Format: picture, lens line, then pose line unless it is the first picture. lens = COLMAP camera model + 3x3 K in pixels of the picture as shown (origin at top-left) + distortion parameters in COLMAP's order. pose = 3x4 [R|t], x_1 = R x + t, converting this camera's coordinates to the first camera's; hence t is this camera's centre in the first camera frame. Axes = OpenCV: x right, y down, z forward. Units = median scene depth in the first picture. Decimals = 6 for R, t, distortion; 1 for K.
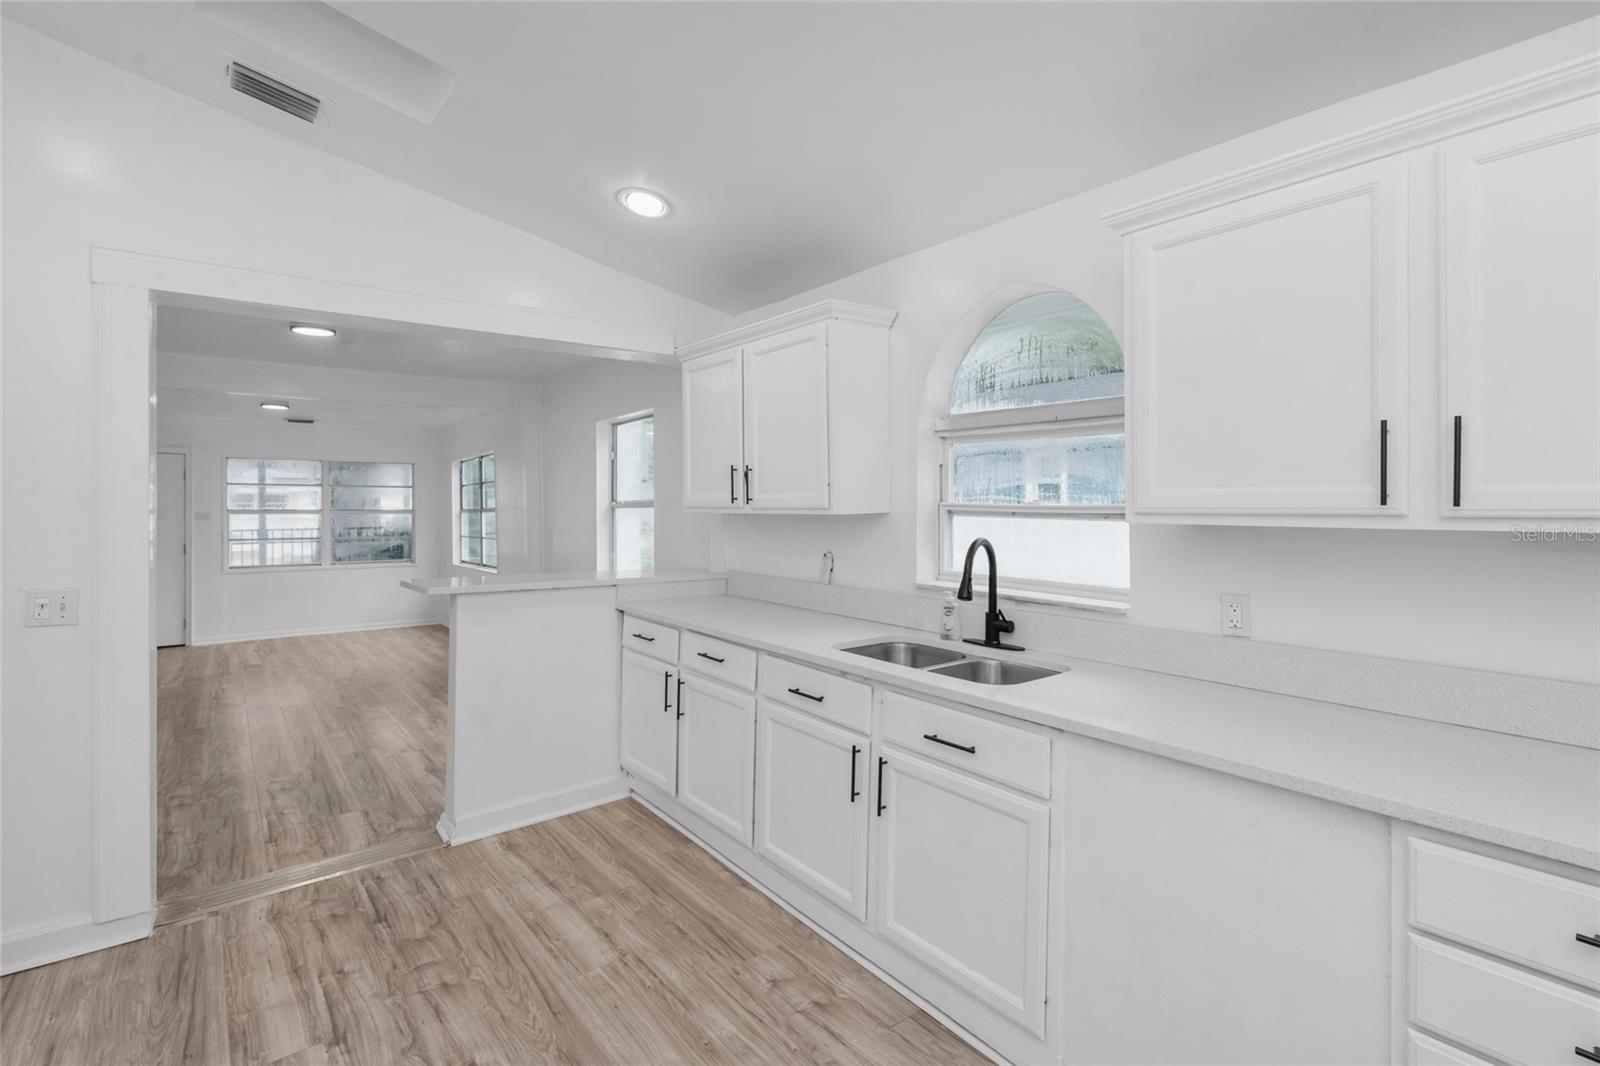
lens RADIAL K [[741.6, 0, 812.4], [0, 741.6, 514.9], [0, 0, 1]] dist [0.000263, 0.000364]
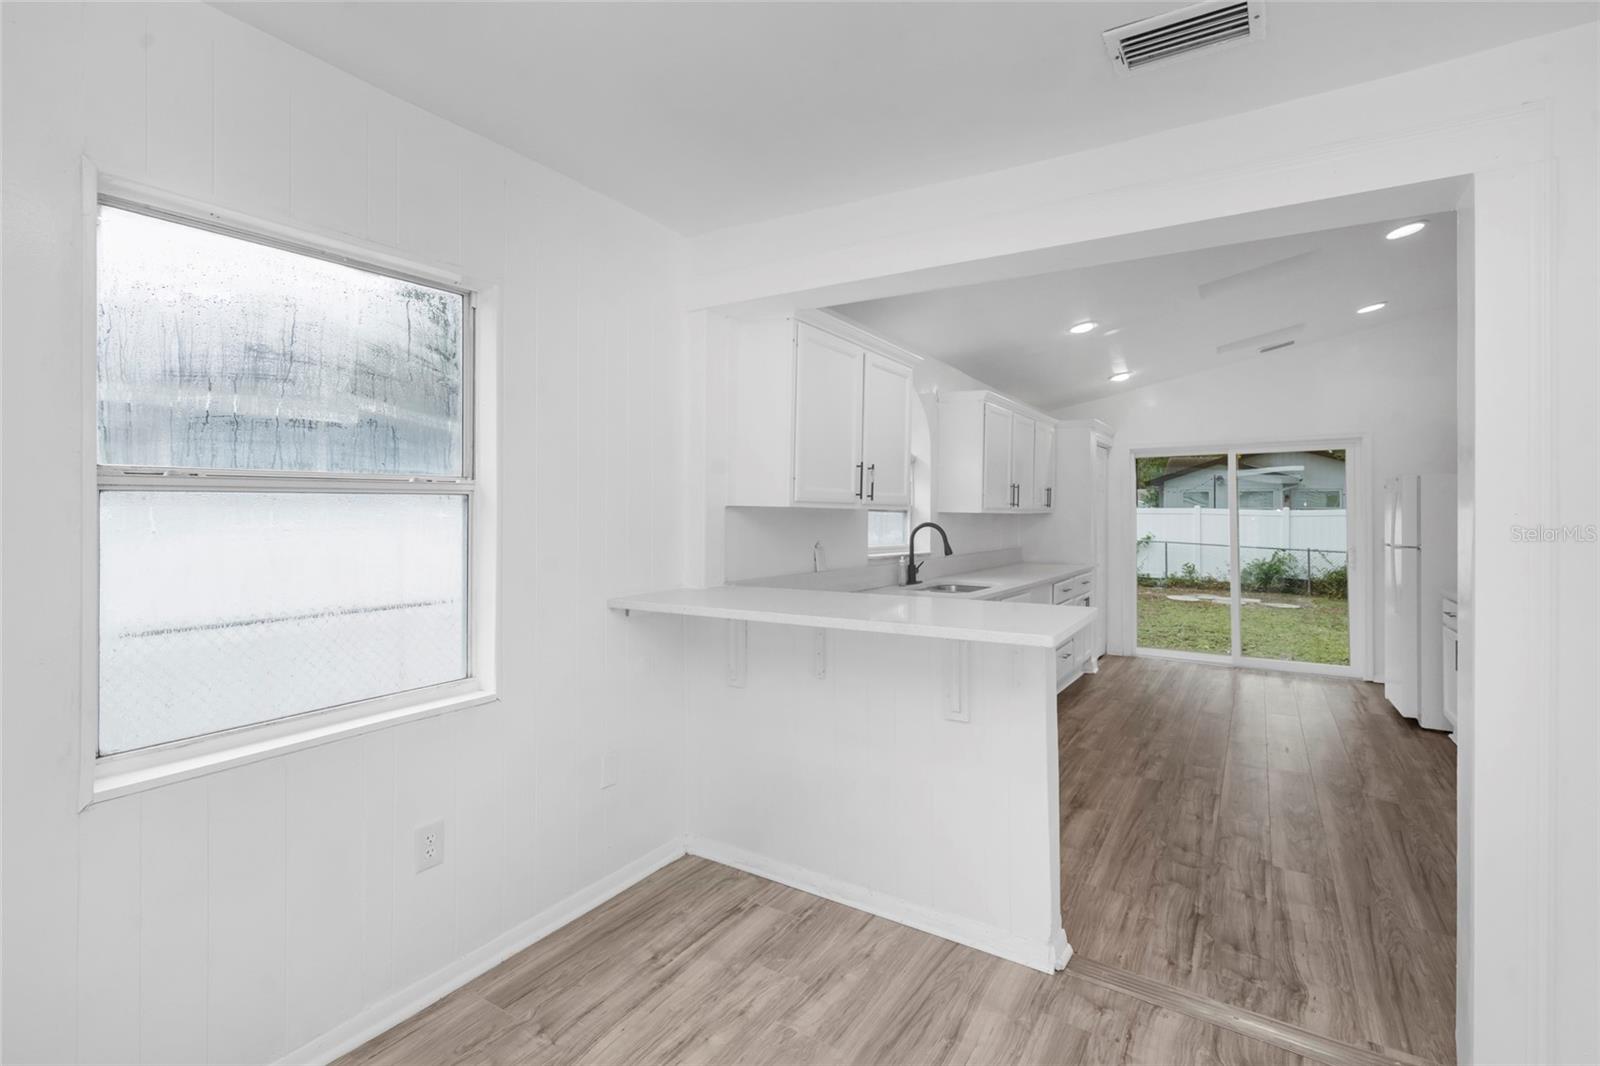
lens RADIAL K [[735.1, 0, 804.0], [0, 735.1, 502.6], [0, 0, 1]] dist [0.001052, 0.000167]
pose [[-0.318349, 0.007026, 0.947948, -1.340218], [-0.000641, 0.999971, -0.007626, -0.003417], [-0.947973, -0.003035, -0.318335, 1.796599]]
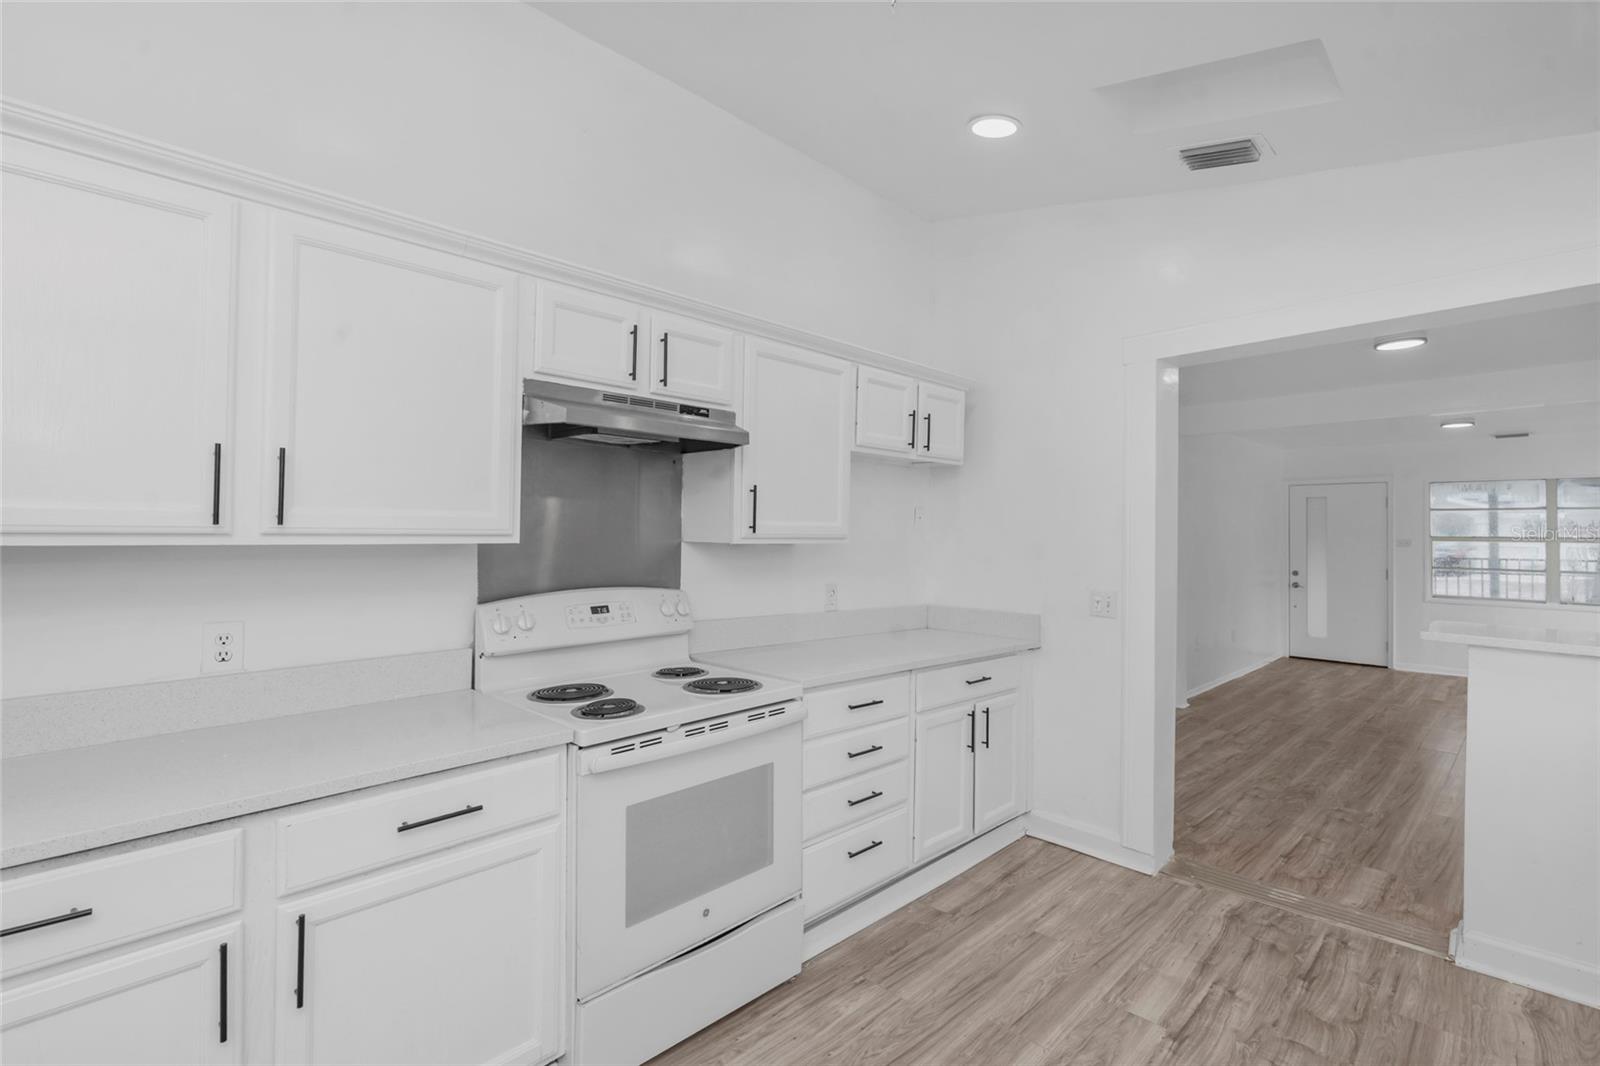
lens RADIAL K [[731.4, 0, 803.4], [0, 731.4, 523.3], [0, 0, 1]] dist [0.000207, 0.000124]
pose [[0.098407, -0.009476, -0.995101, 0.267485], [-0.015429, 0.999820, -0.011047, -0.002685], [0.995027, 0.016441, 0.098243, 0.272048]]
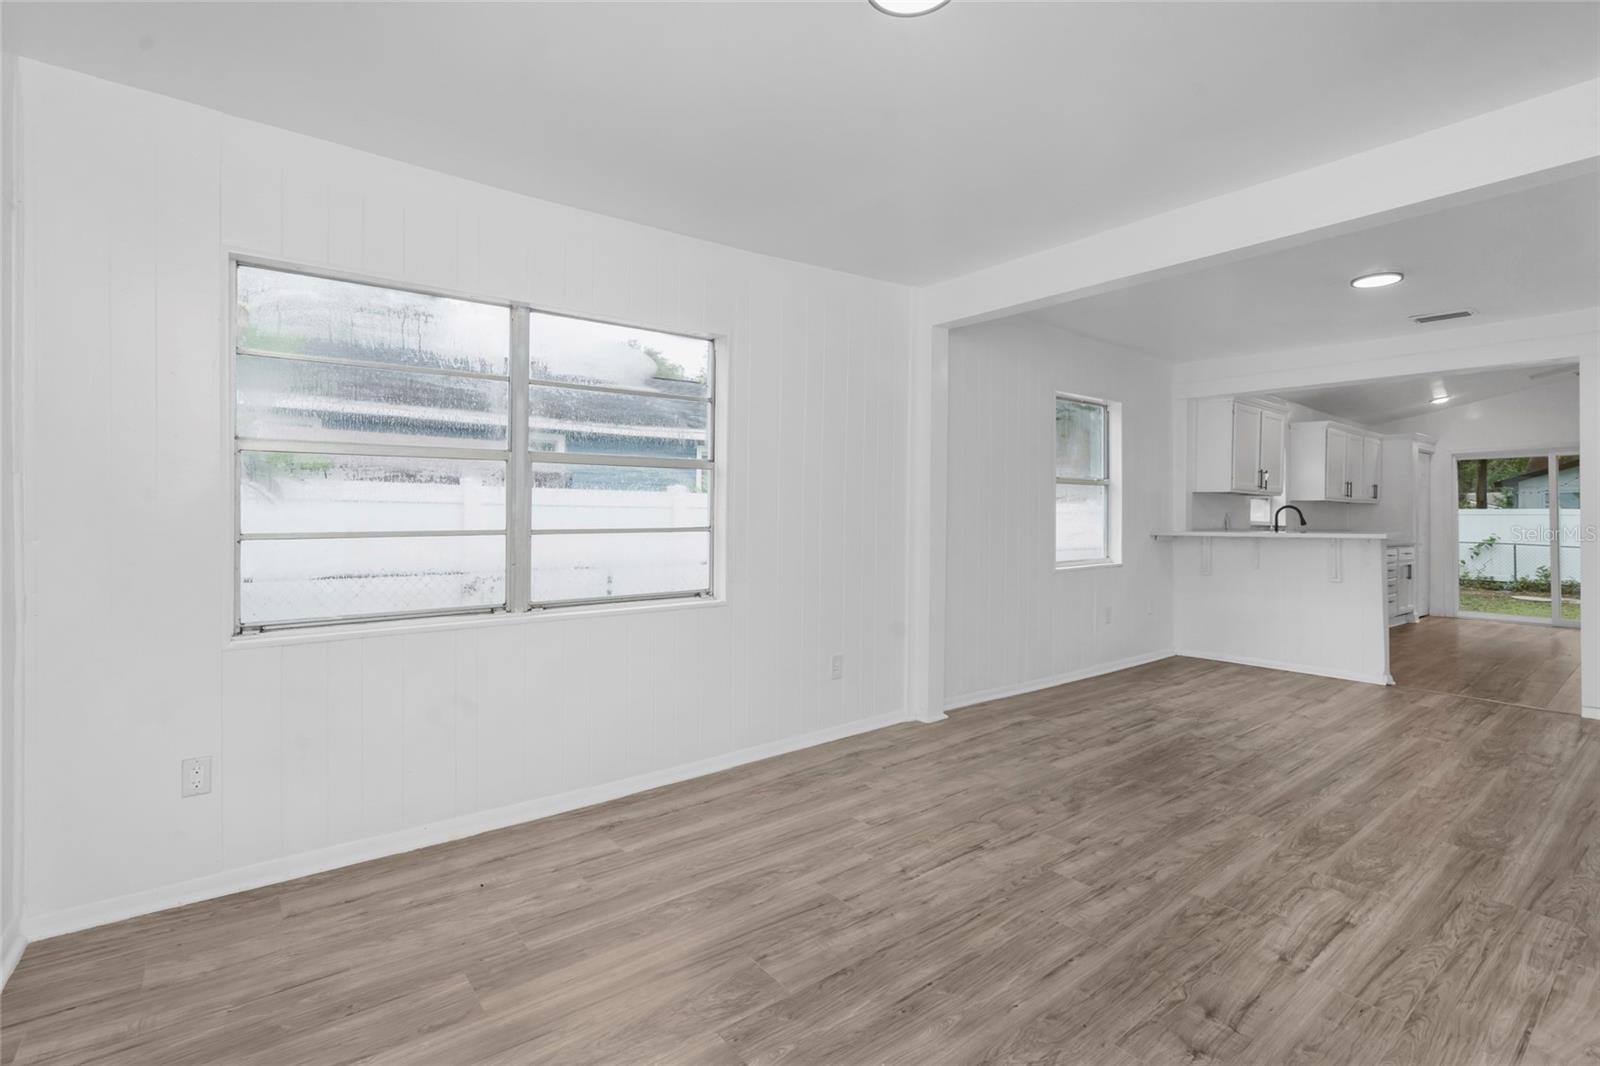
lens RADIAL K [[730.3, 0, 804.7], [0, 730.3, 508.3], [0, 0, 1]] dist [-0.001068, 0.000425]
pose [[0.008563, 0.009576, 0.999917, -2.606938], [-0.003243, 0.999949, -0.009548, 0.074977], [-0.999958, -0.003161, 0.008593, 2.800680]]
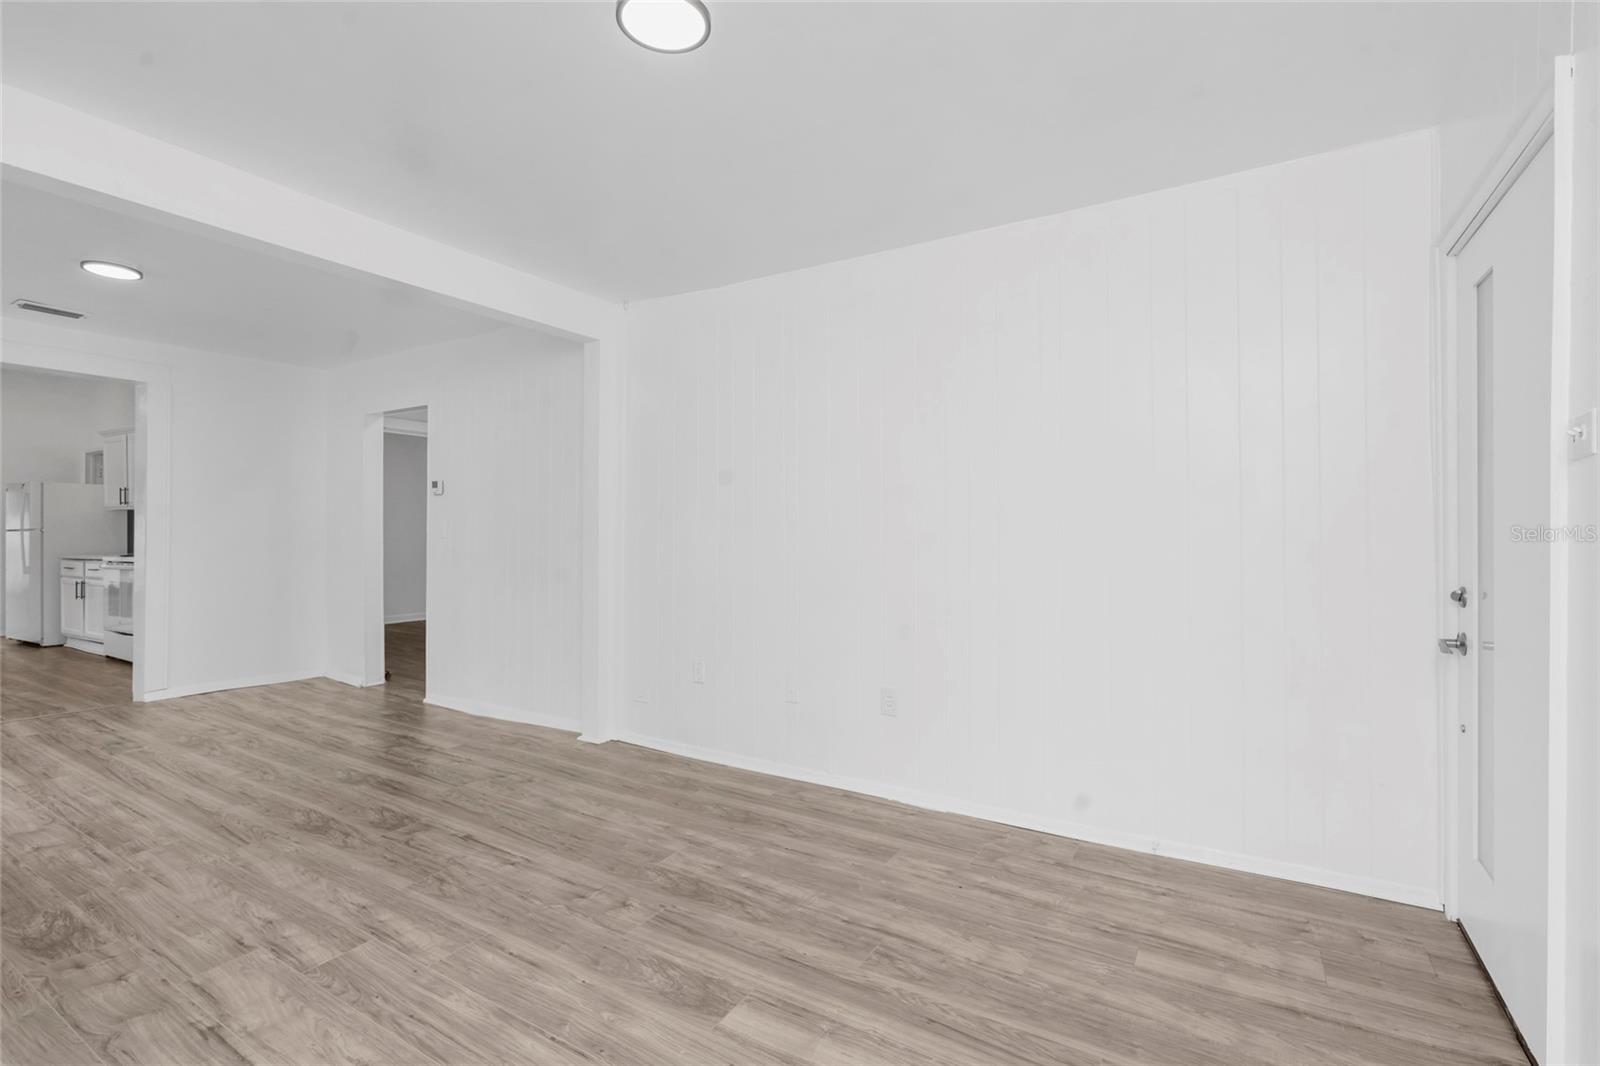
lens RADIAL K [[729.0, 0, 801.6], [0, 729.0, 527.8], [0, 0, 1]] dist [0.002653, 0.000154]
pose [[-0.939752, 0.001021, -0.341855, -1.858850], [-0.000601, 0.999989, 0.004640, 0.071751], [0.341856, 0.004566, -0.939741, 3.384778]]
